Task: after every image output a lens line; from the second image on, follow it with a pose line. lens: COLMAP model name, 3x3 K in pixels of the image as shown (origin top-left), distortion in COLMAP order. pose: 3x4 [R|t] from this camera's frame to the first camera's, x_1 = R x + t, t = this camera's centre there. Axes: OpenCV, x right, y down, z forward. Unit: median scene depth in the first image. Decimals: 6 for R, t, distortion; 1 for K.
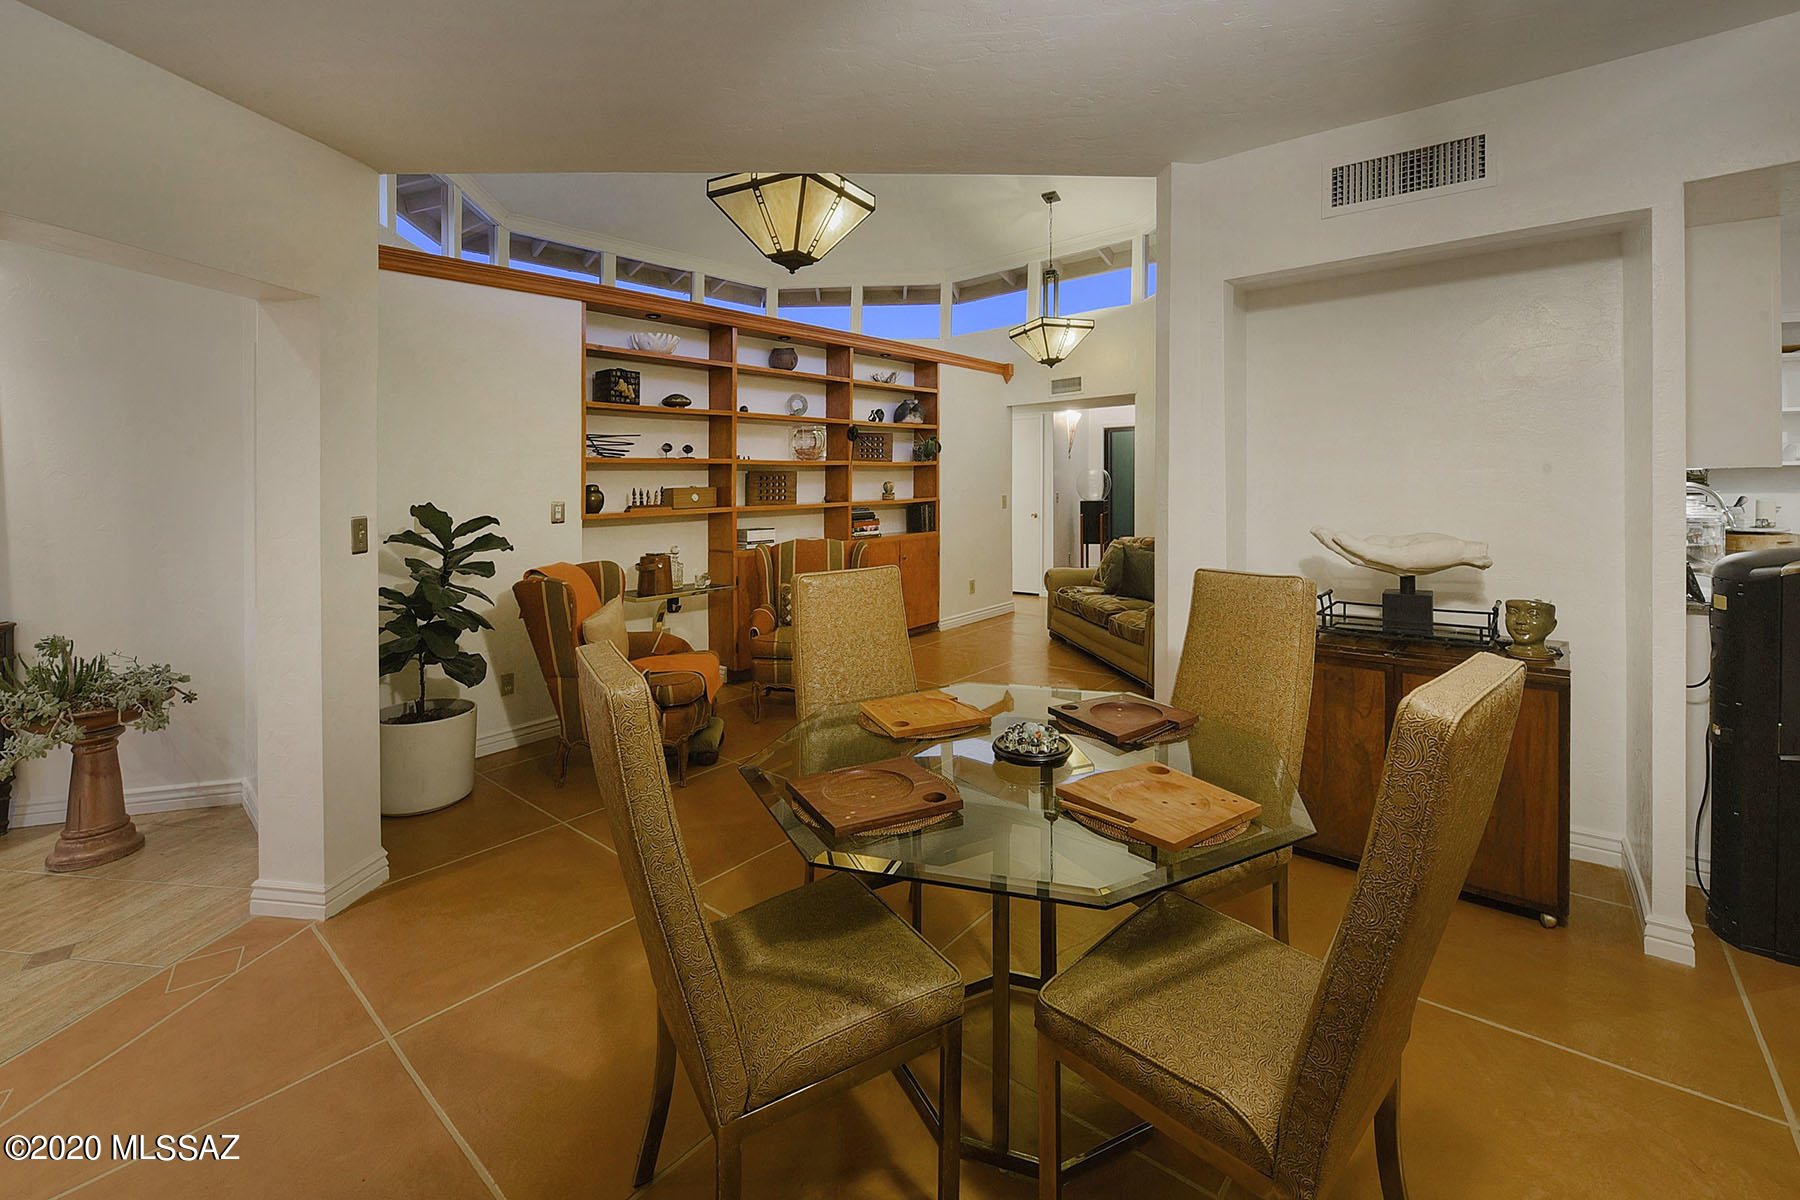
lens RADIAL K [[754.5, 0, 855.6], [0, 754.5, 512.1], [0, 0, 1]] dist [-0.017393, -0.000075]
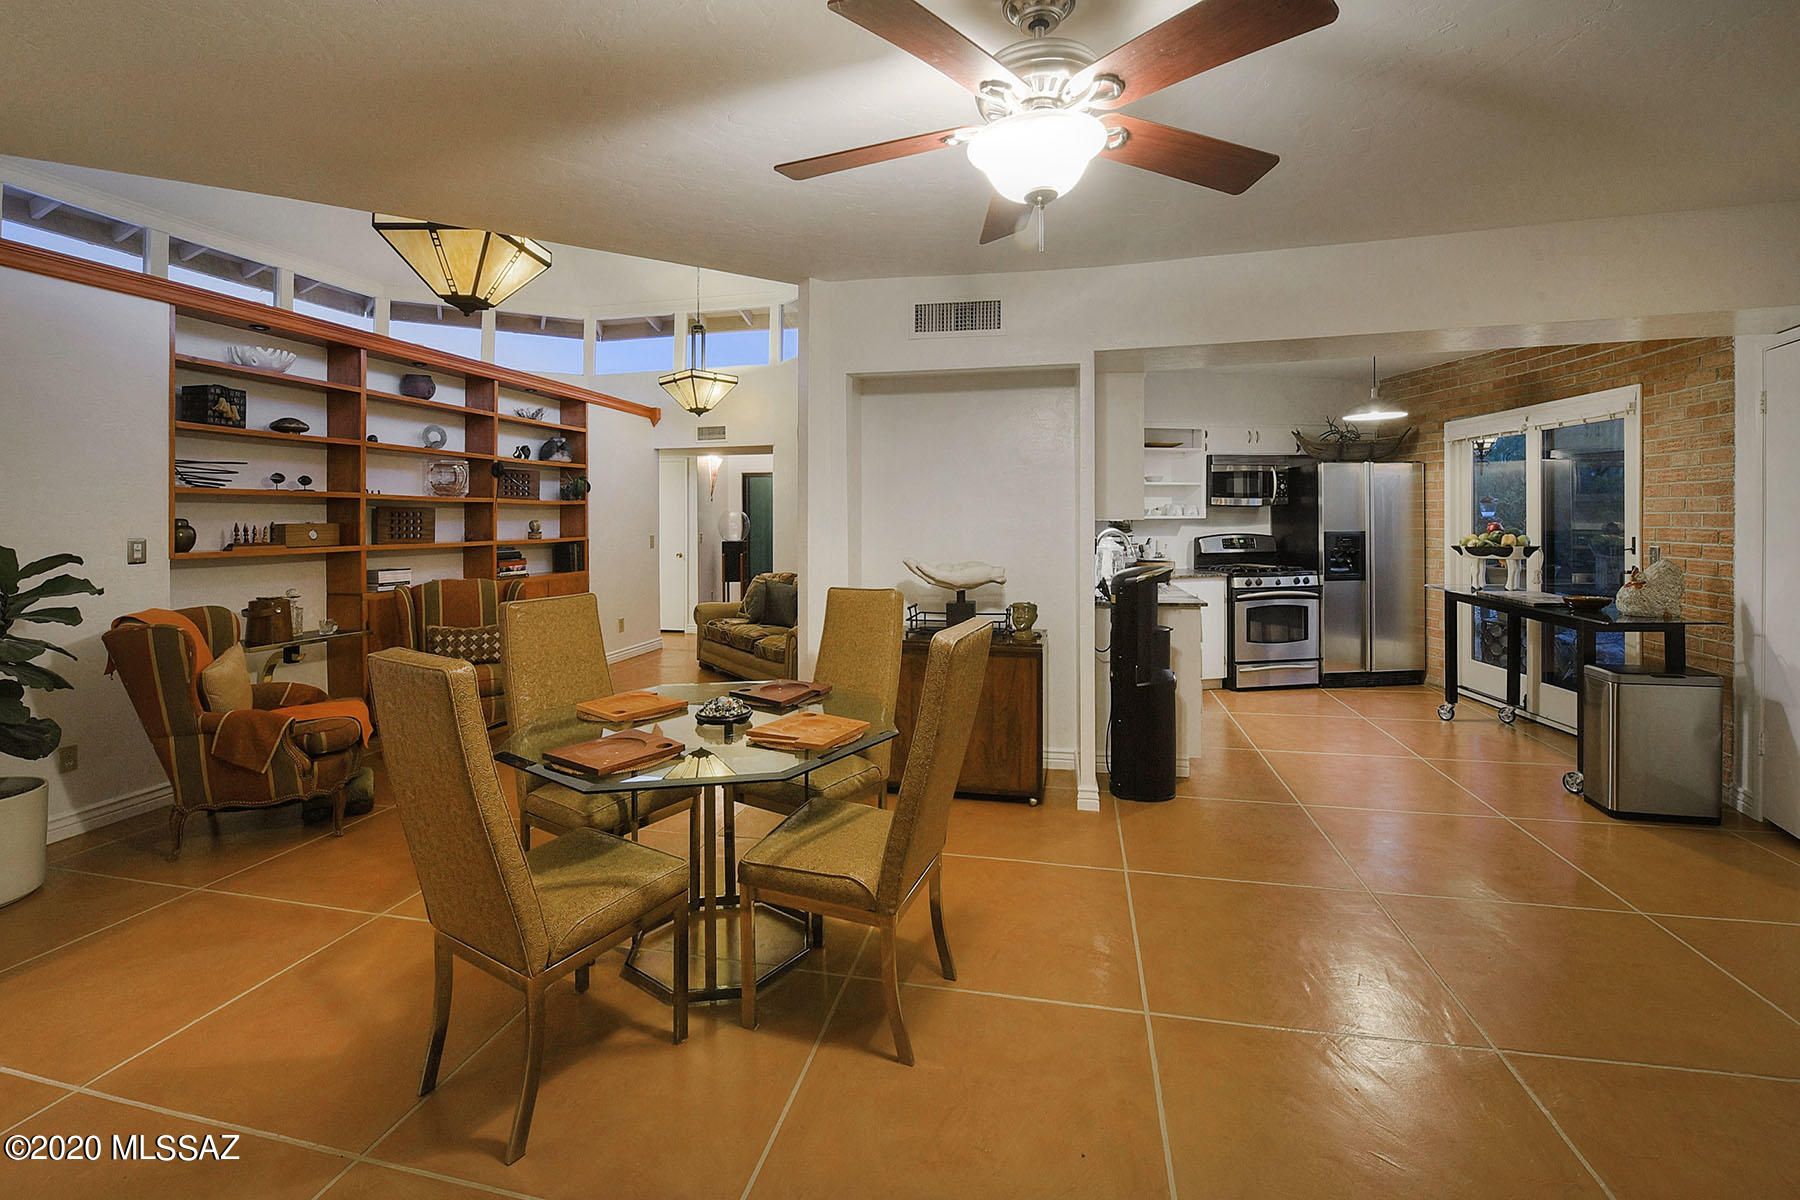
lens RADIAL K [[791.4, 0, 862.0], [0, 791.4, 565.9], [0, 0, 1]] dist [-0.021520, 0.000095]
pose [[0.887627, -0.009932, 0.460456, -0.067526], [0.003585, 0.999886, 0.014657, 0.006458], [-0.460549, -0.011359, 0.887562, -0.132937]]
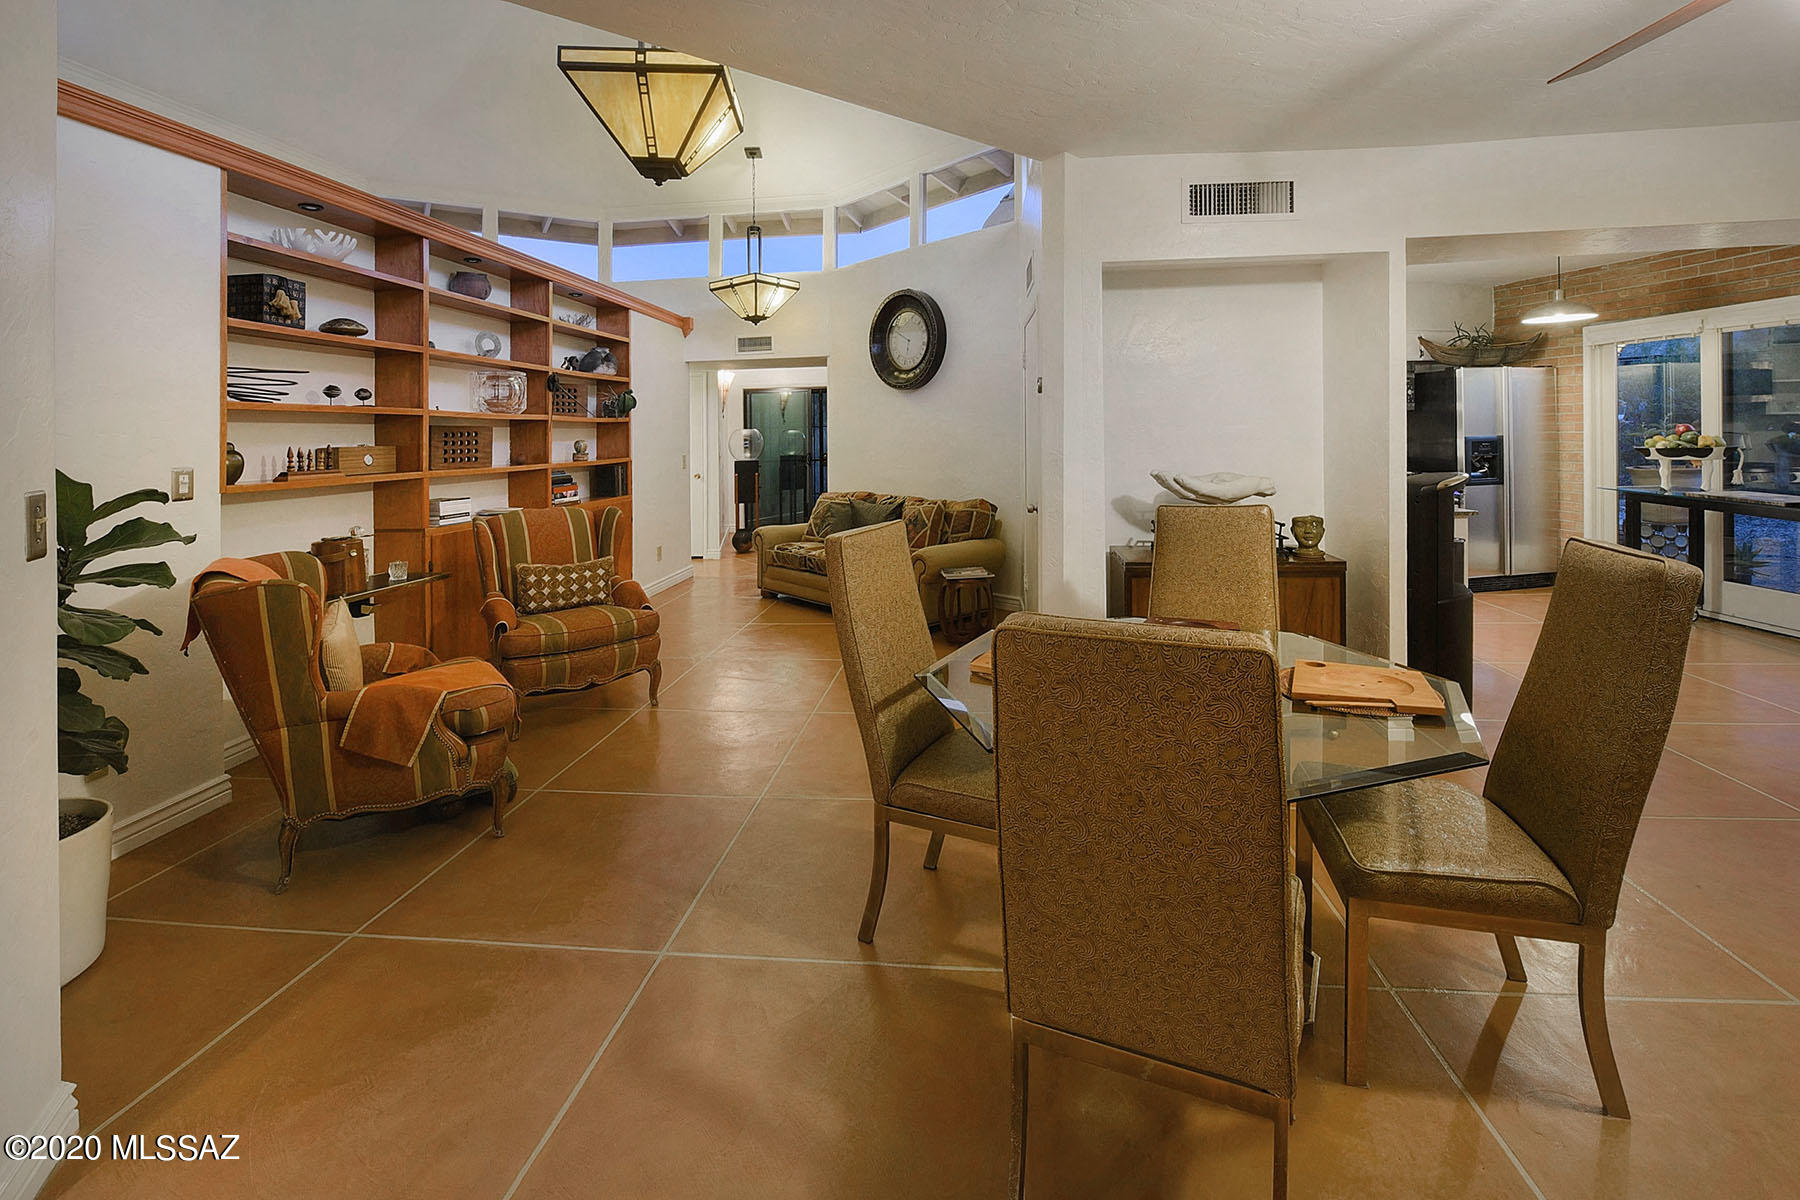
lens RADIAL K [[768.2, 0, 858.2], [0, 768.2, 477.1], [0, 0, 1]] dist [-0.018563, -0.000014]
pose [[0.825980, -0.026132, 0.563093, -0.254240], [0.025297, 0.999637, 0.009284, 0.002992], [-0.563131, 0.006576, 0.826341, 0.113583]]
